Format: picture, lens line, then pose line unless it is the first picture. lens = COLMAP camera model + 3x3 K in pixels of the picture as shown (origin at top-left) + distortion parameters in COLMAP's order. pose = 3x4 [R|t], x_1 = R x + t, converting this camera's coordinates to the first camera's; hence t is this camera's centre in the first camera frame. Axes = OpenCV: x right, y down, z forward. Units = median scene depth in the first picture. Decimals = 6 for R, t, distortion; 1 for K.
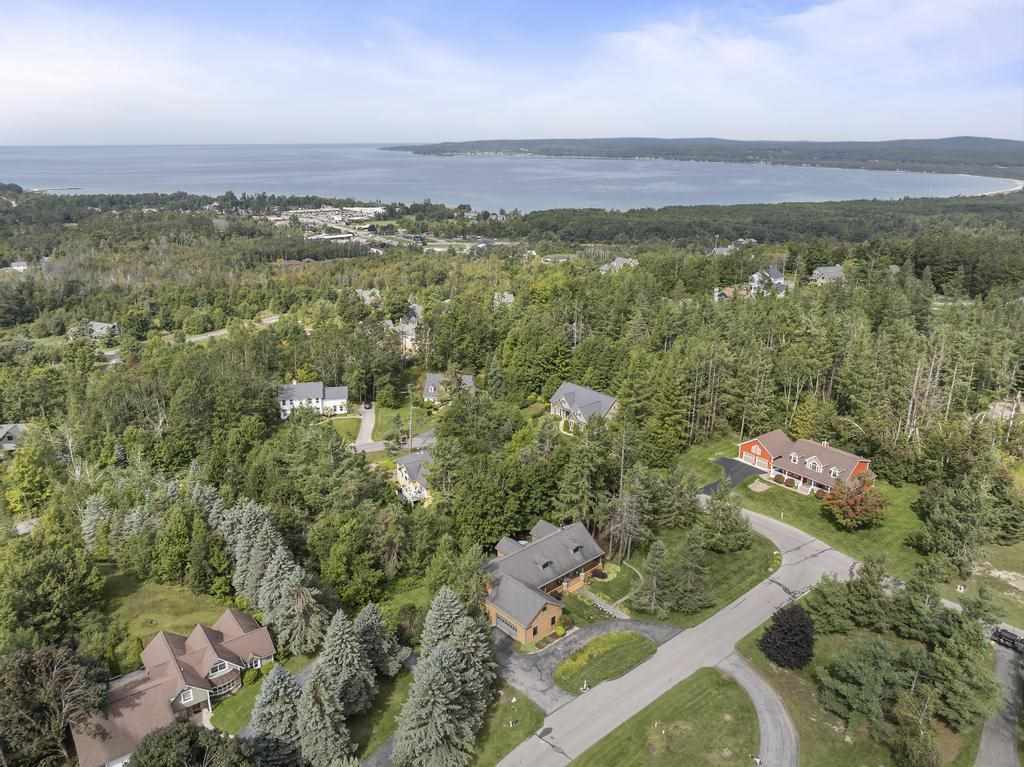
lens RADIAL K [[709.4, 0, 510.8], [0, 709.4, 381.9], [0, 0, 1]] dist [-0.045831, 0.005445]
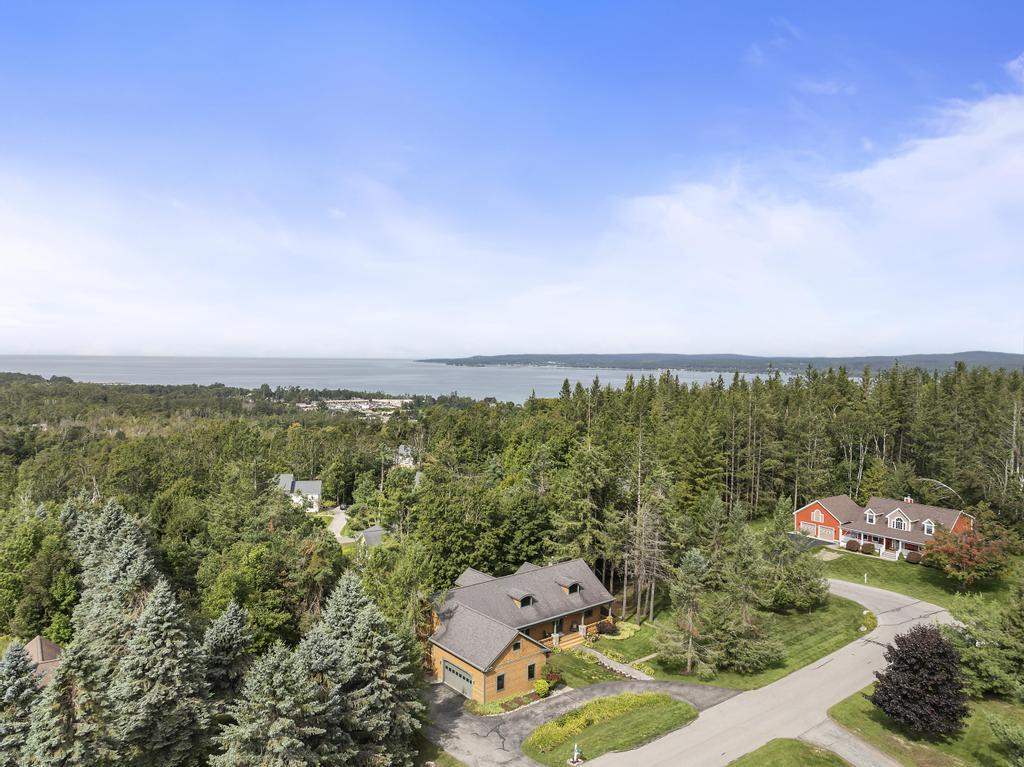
lens RADIAL K [[709.4, 0, 512.2], [0, 709.4, 383.3], [0, 0, 1]] dist [-0.045831, 0.005445]
pose [[0.999266, 0.011760, -0.036455, 0.054350], [-0.021407, 0.960662, -0.276893, 0.229399], [0.031765, 0.277471, 0.960209, 0.277888]]
